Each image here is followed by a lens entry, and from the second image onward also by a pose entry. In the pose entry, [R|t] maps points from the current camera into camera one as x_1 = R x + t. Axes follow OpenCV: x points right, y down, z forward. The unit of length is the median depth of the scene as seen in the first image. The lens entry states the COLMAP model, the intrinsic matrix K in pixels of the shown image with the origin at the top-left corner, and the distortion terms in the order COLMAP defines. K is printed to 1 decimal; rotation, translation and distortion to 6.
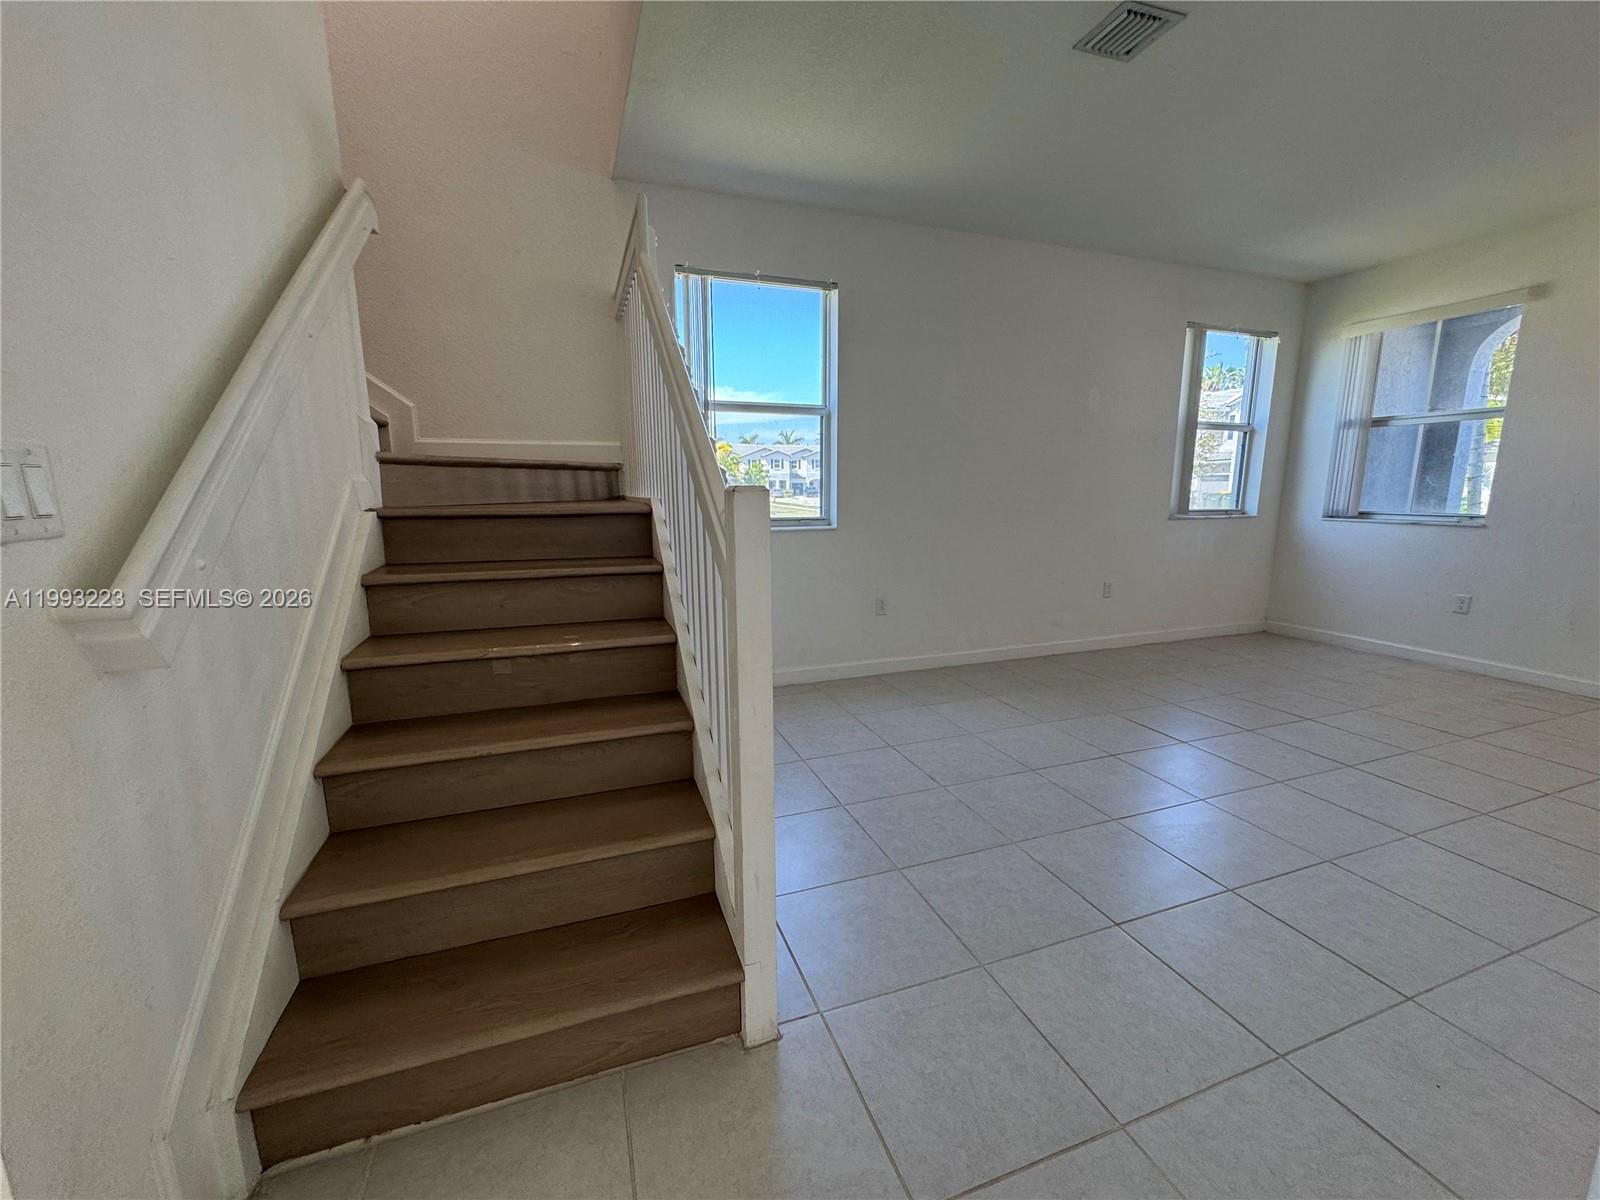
lens RADIAL K [[642.1, 0, 799.7], [0, 642.1, 598.4], [0, 0, 1]] dist [-0.000714, 0.000285]
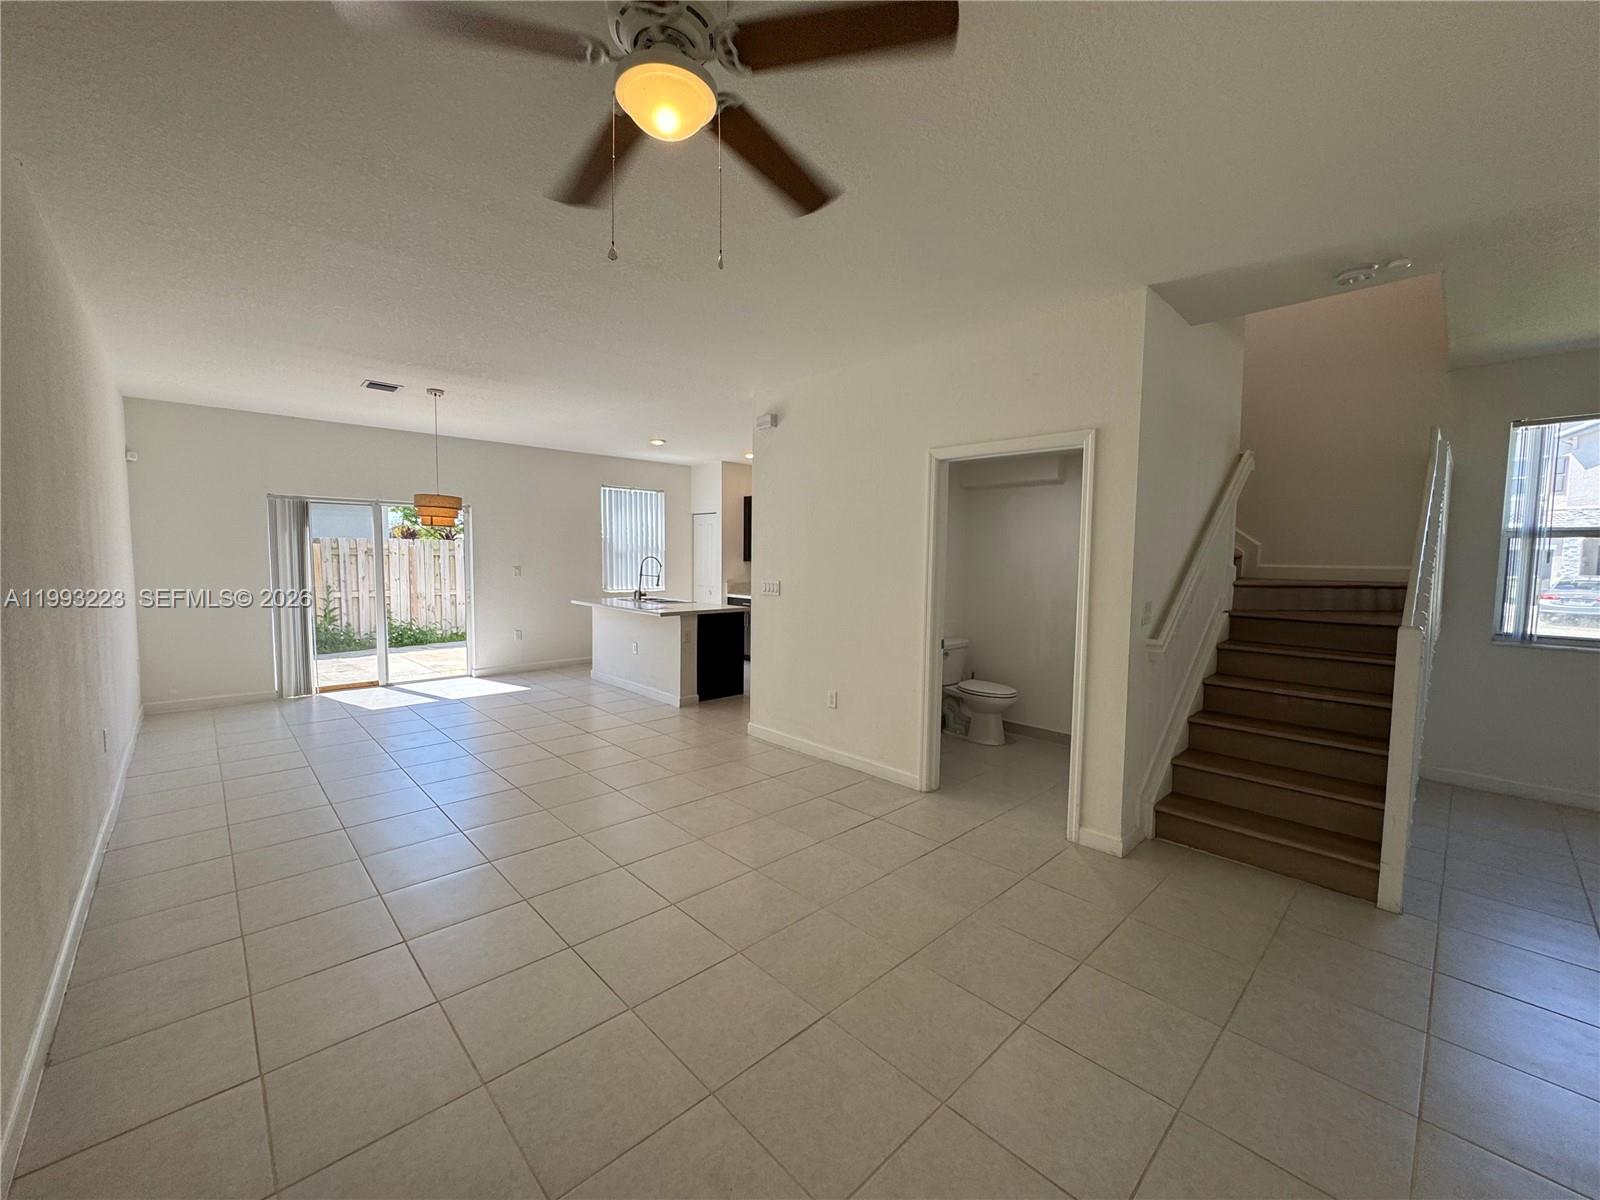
lens RADIAL K [[642.1, 0, 799.5], [0, 642.1, 602.4], [0, 0, 1]] dist [-0.000714, 0.000285]
pose [[0.404654, 0.072446, -0.911596, 0.387632], [-0.168730, 0.985656, 0.003433, 0.031647], [0.898769, 0.152424, 0.411073, -0.642813]]
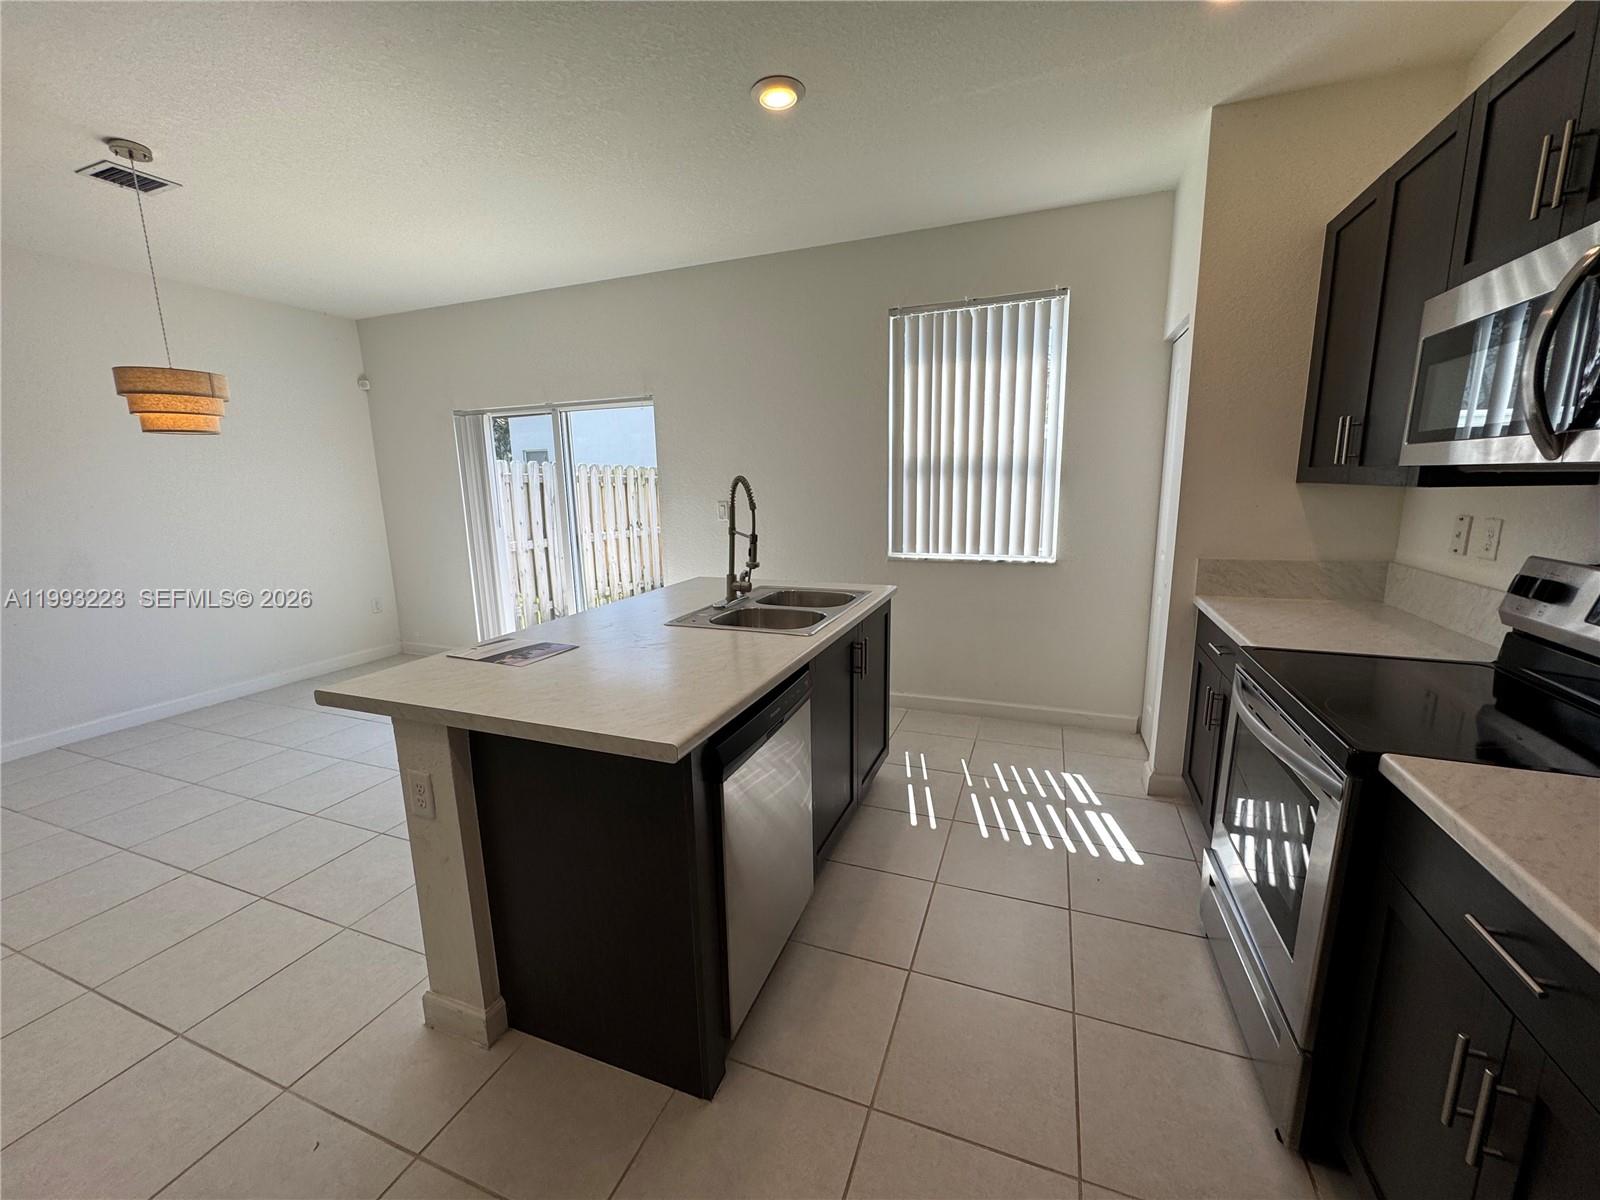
lens RADIAL K [[642.1, 0, 790.0], [0, 642.1, 600.9], [0, 0, 1]] dist [-0.000714, 0.000285]
pose [[-0.665296, 0.147440, -0.731876, -1.297833], [-0.113001, 0.949124, 0.293928, -0.120075], [0.737979, 0.278252, -0.614787, 0.296657]]
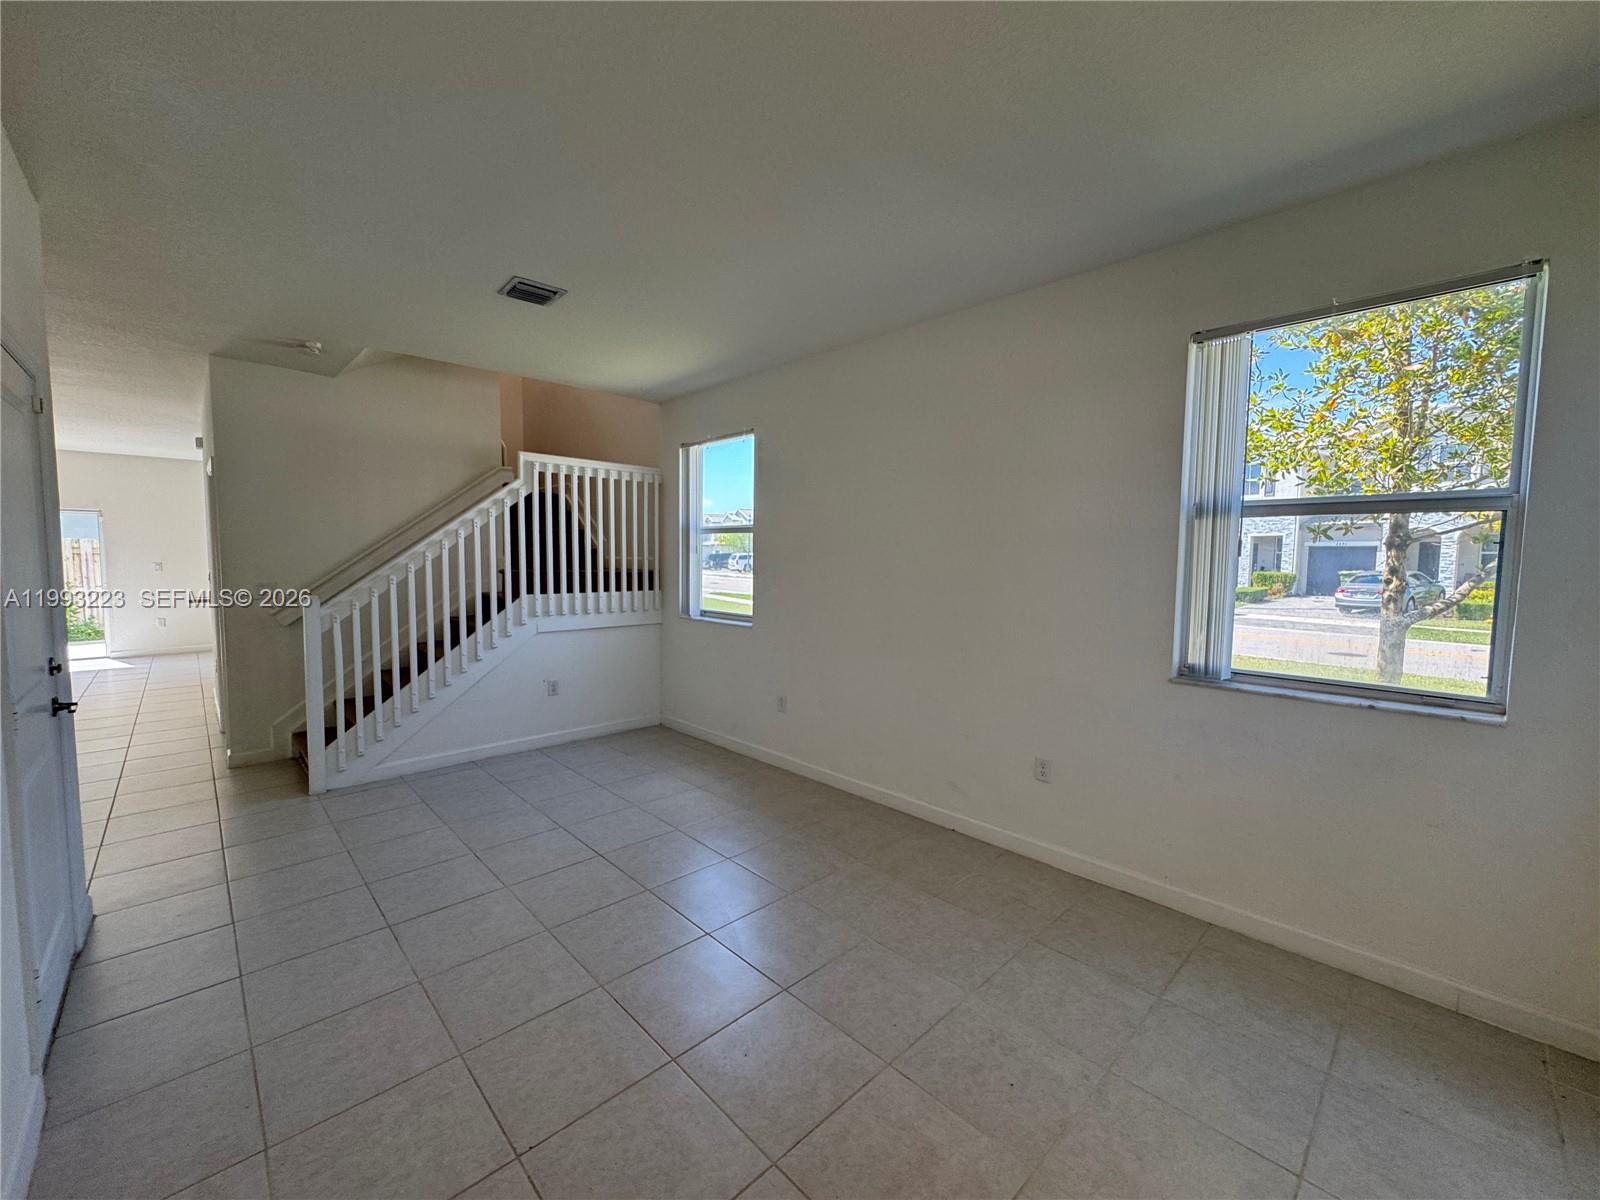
lens RADIAL K [[642.1, 0, 784.8], [0, 642.1, 587.8], [0, 0, 1]] dist [-0.000714, 0.000285]
pose [[0.398874, 0.060252, -0.915024, 1.388440], [-0.156909, 0.987607, -0.003368, -0.220464], [0.903481, 0.144919, 0.403385, 0.684628]]
